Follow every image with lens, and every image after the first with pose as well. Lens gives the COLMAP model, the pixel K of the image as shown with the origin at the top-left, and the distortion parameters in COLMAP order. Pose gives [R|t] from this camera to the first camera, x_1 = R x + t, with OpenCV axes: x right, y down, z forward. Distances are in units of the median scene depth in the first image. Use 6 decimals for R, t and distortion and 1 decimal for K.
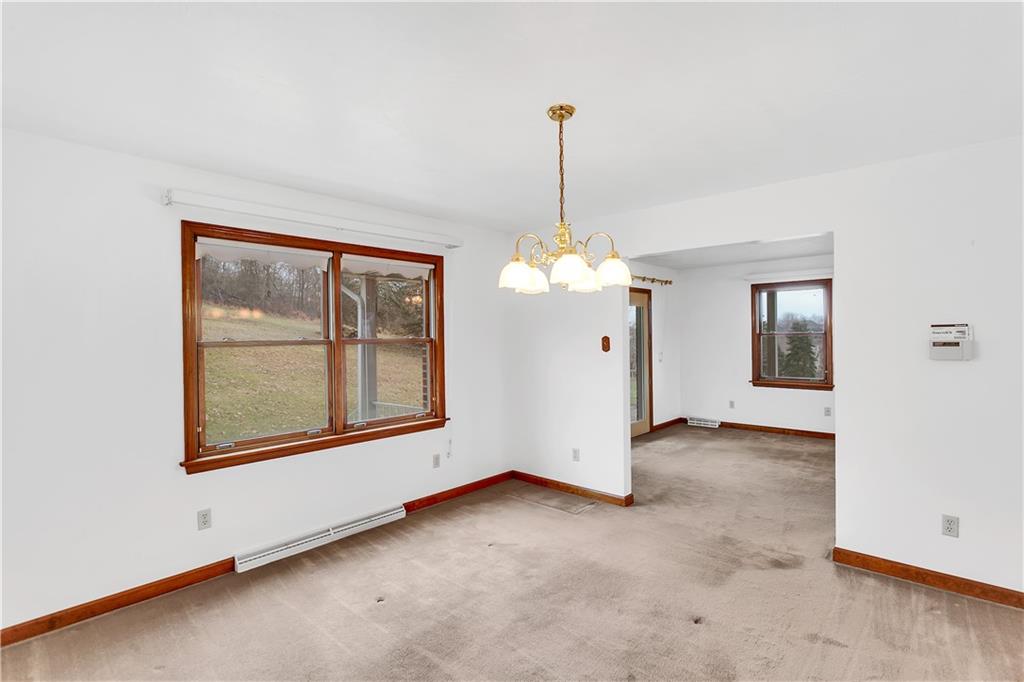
lens RADIAL K [[489.9, 0, 509.8], [0, 489.9, 334.4], [0, 0, 1]] dist [-0.013125, -0.000041]
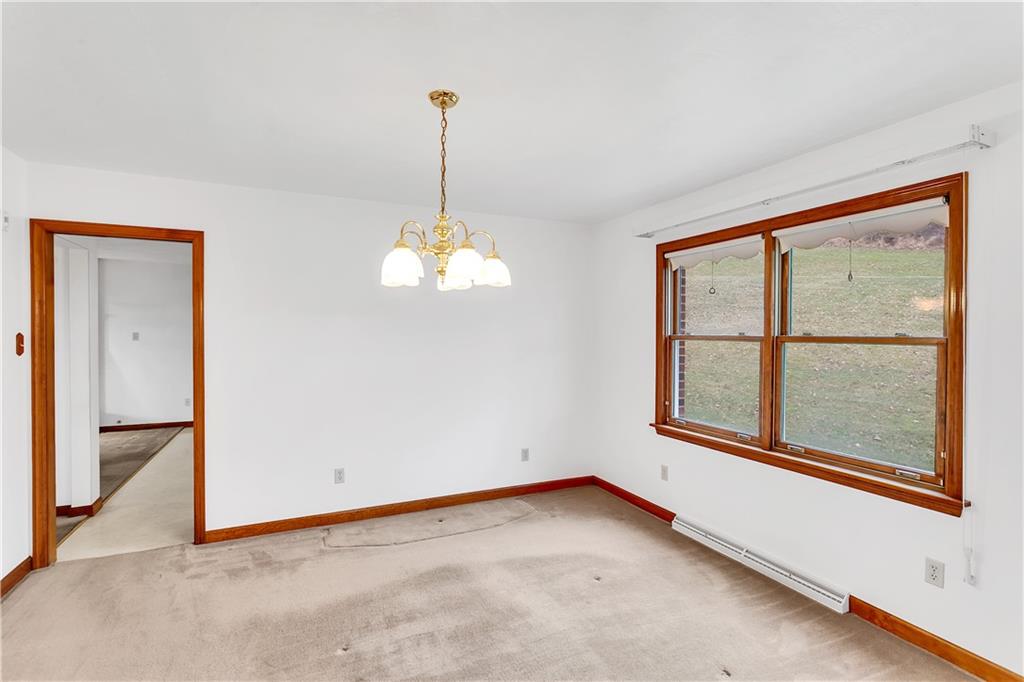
lens RADIAL K [[489.4, 0, 512.0], [0, 489.4, 341.0], [0, 0, 1]] dist [-0.000409, 0.000954]
pose [[-0.389419, 0.020608, -0.920830, 0.607435], [0.000937, 0.999758, 0.021978, 0.001416], [0.921060, 0.007696, -0.389344, 0.958710]]
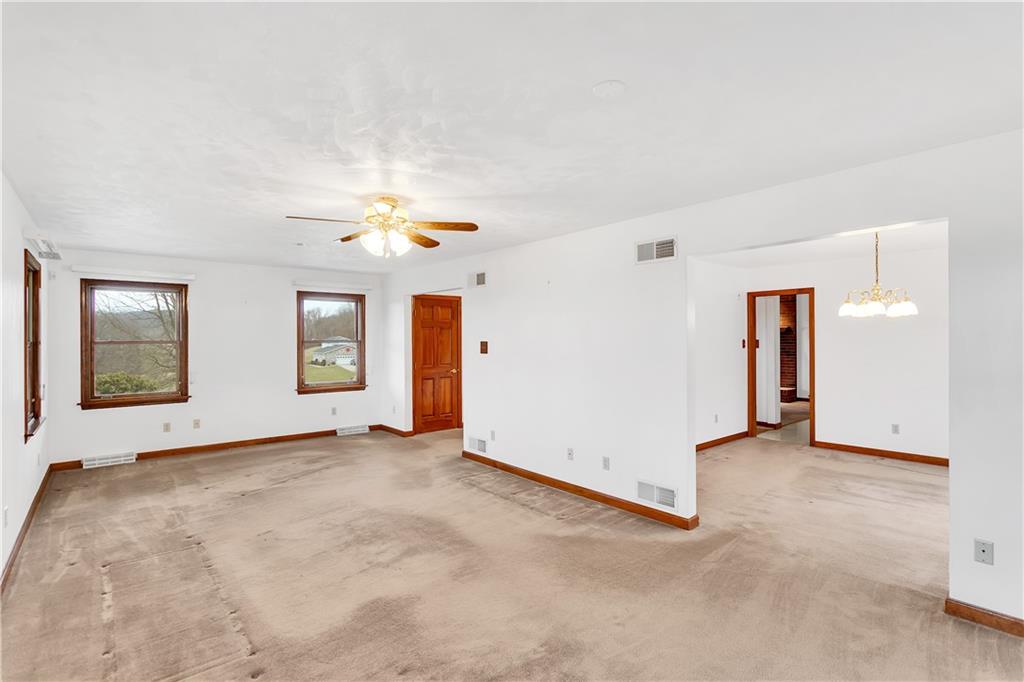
lens RADIAL K [[501.4, 0, 514.9], [0, 501.4, 335.1], [0, 0, 1]] dist [-0.005272, 0.001682]
pose [[-0.992411, 0.012726, 0.122301, 0.967931], [0.011823, 0.999897, -0.008102, -0.010149], [-0.122391, -0.006595, -0.992460, 2.528042]]
